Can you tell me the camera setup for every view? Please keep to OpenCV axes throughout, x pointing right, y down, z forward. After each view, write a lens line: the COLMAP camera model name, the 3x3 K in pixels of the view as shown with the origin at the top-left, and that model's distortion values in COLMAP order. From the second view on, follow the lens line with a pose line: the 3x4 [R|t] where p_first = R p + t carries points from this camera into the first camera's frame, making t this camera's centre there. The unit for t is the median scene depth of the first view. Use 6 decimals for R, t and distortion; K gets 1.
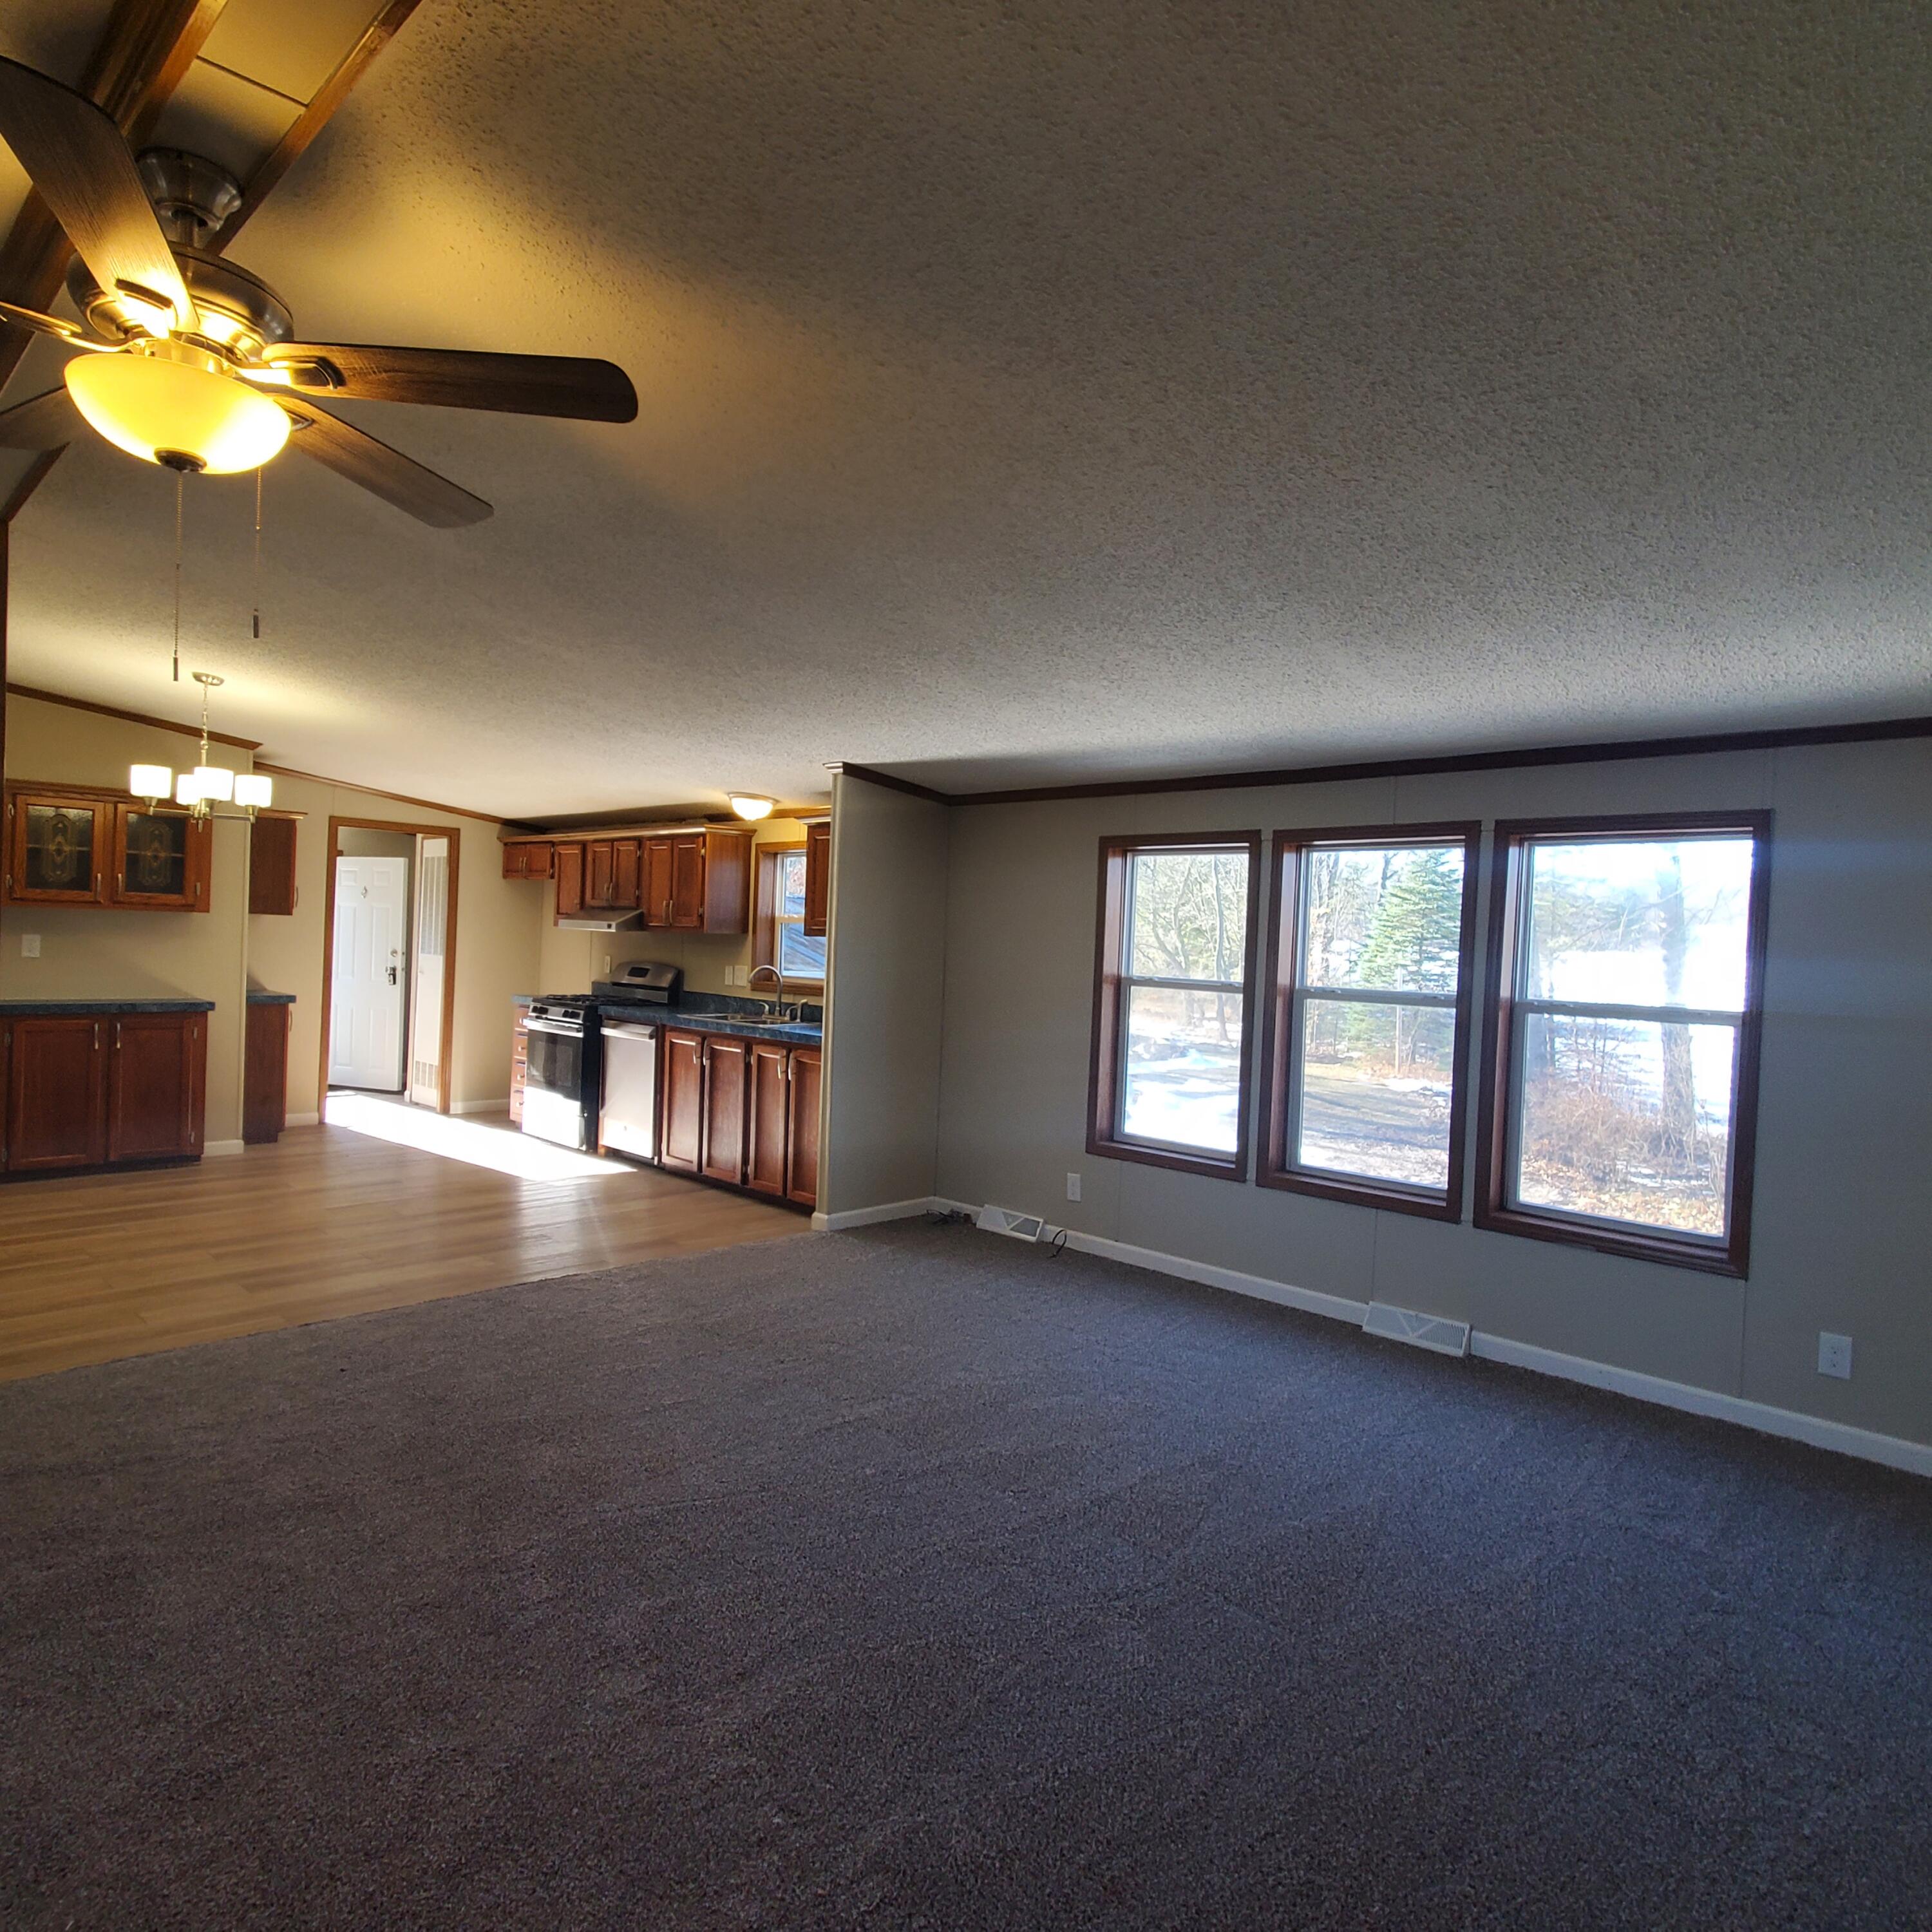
lens RADIAL K [[1232.1, 0, 983.4], [0, 1232.1, 956.9], [0, 0, 1]] dist [0.004917, 0.004805]
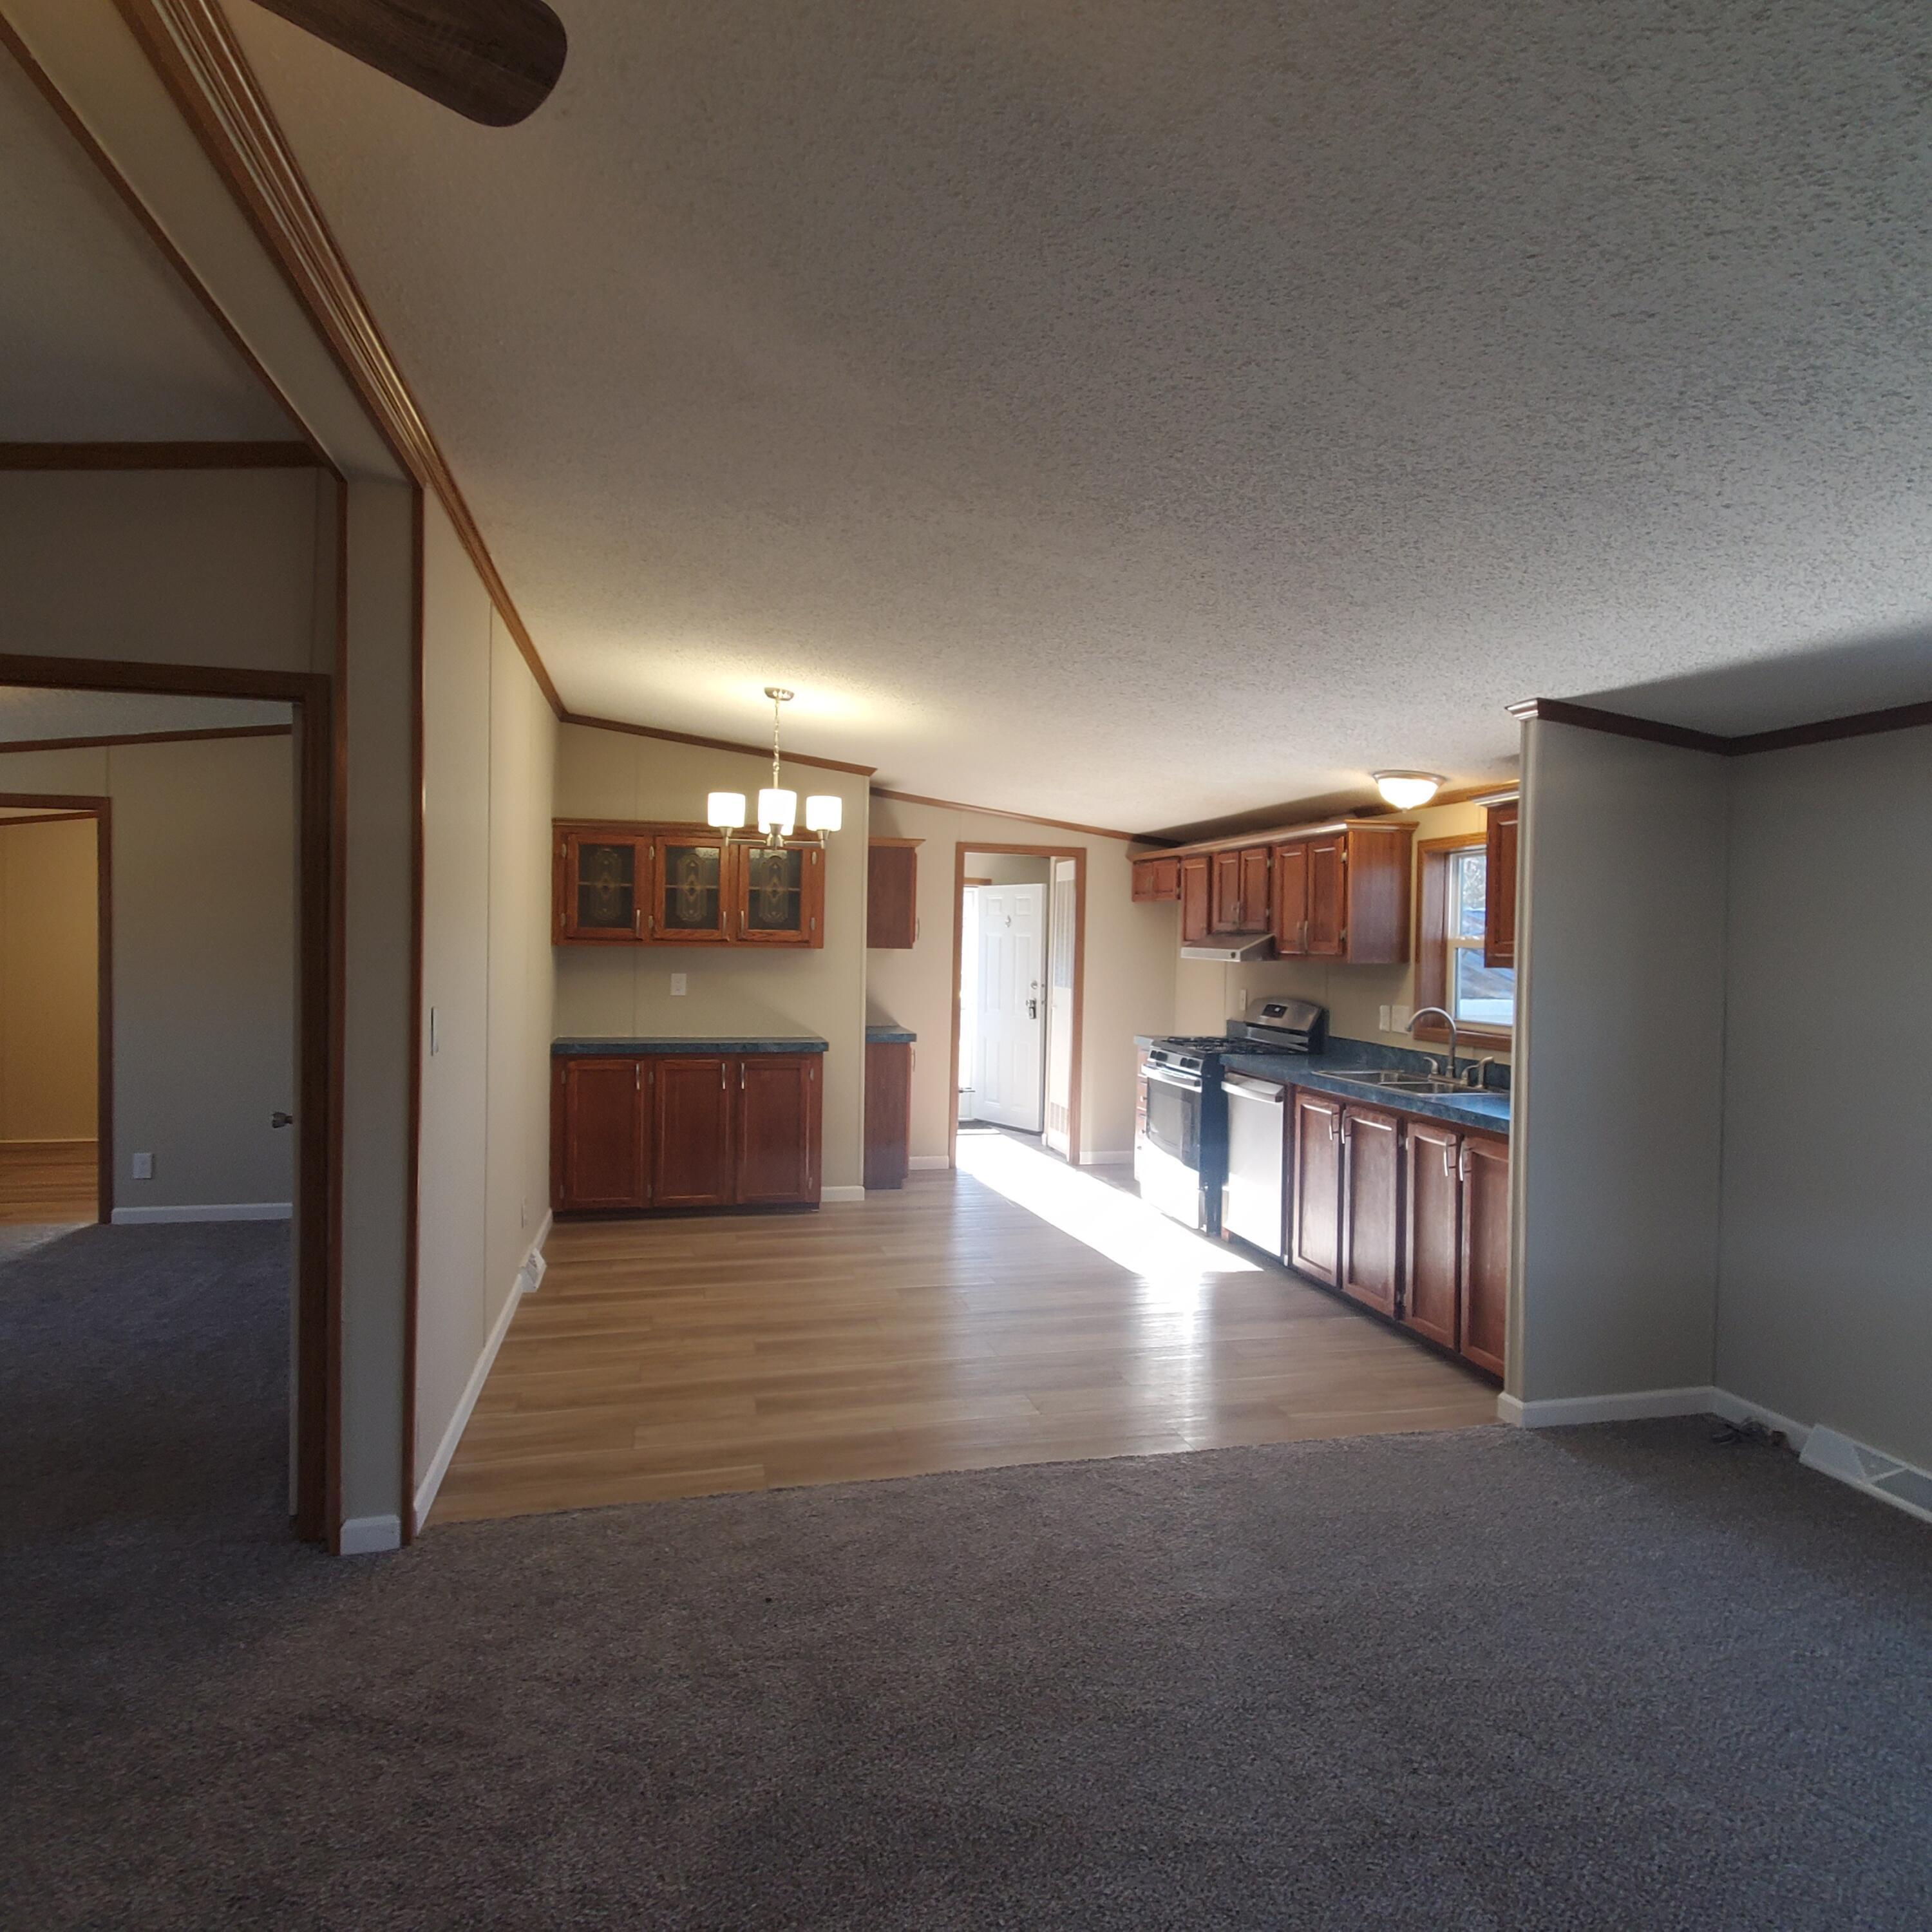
lens RADIAL K [[1232.1, 0, 983.7], [0, 1232.1, 952.3], [0, 0, 1]] dist [0.004917, 0.004805]
pose [[0.850059, -0.016375, -0.526433, -0.019482], [0.005854, 0.999749, -0.021644, -0.011668], [0.526655, 0.015316, 0.849941, 0.259360]]
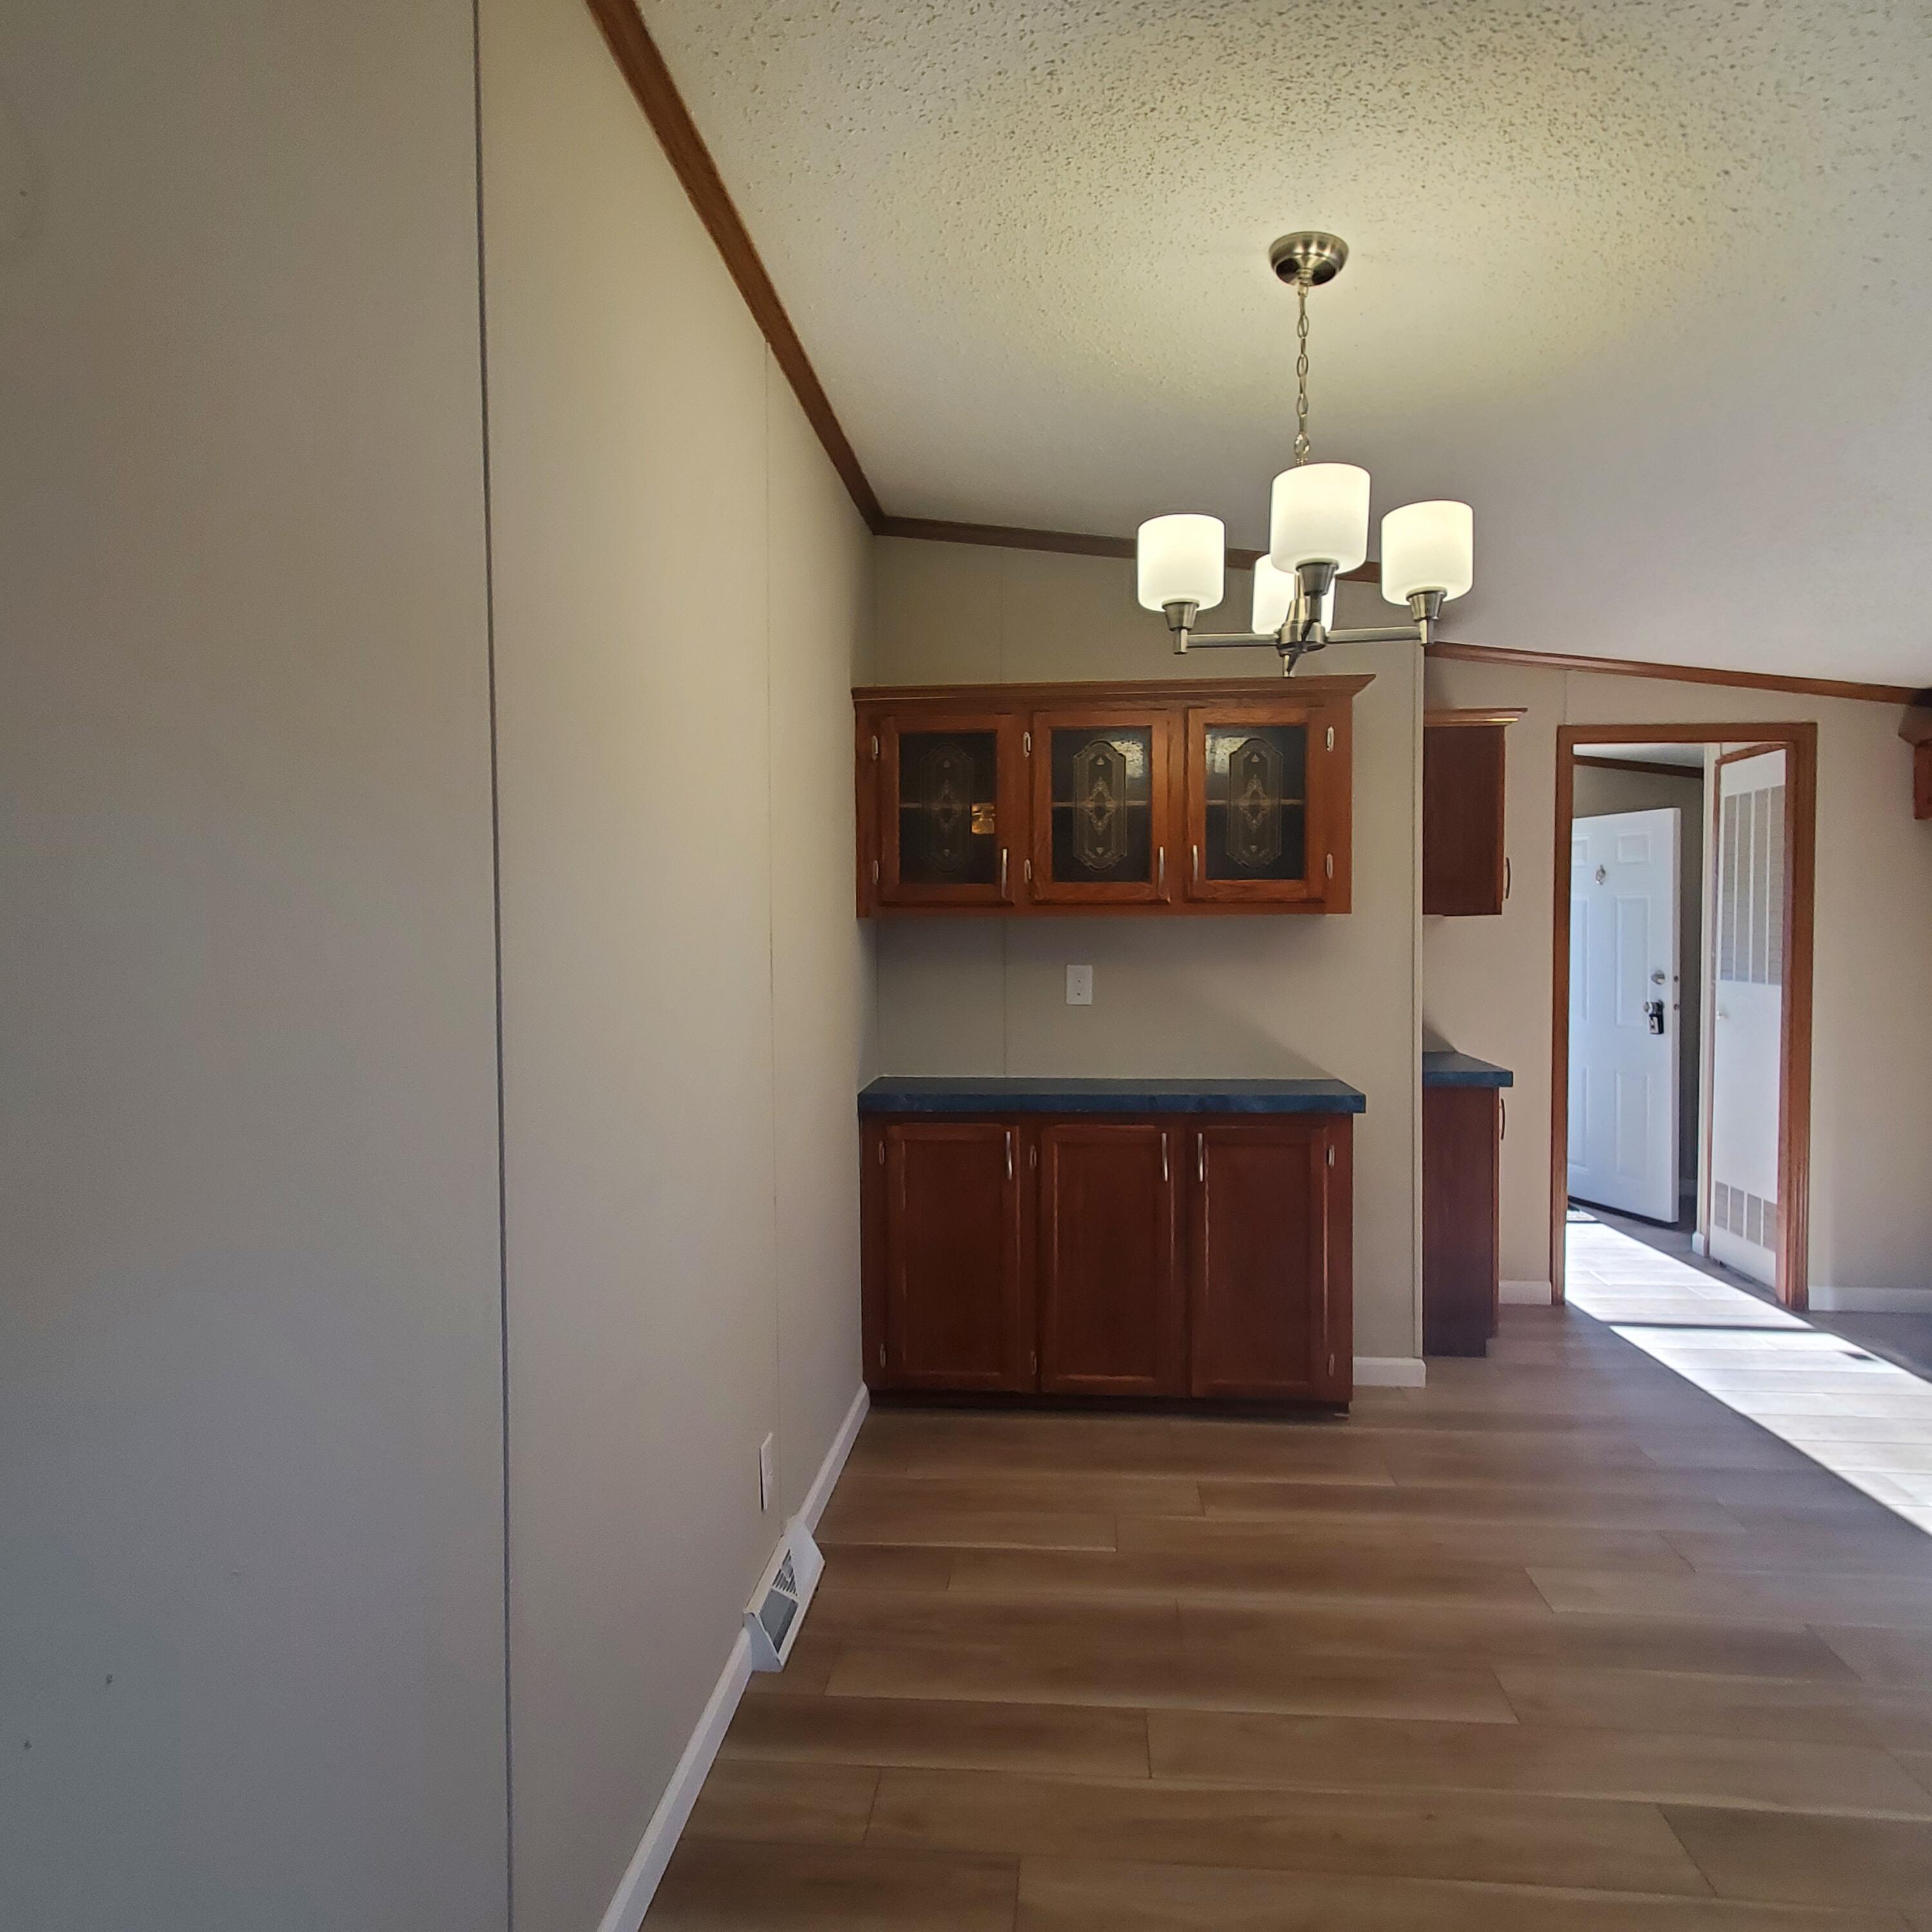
lens RADIAL K [[1232.1, 0, 980.2], [0, 1232.1, 954.1], [0, 0, 1]] dist [0.004917, 0.004805]
pose [[0.634484, -0.022992, -0.772594, -0.345851], [0.016076, 0.999734, -0.016548, -0.014009], [0.772769, -0.001921, 0.634685, 0.582533]]
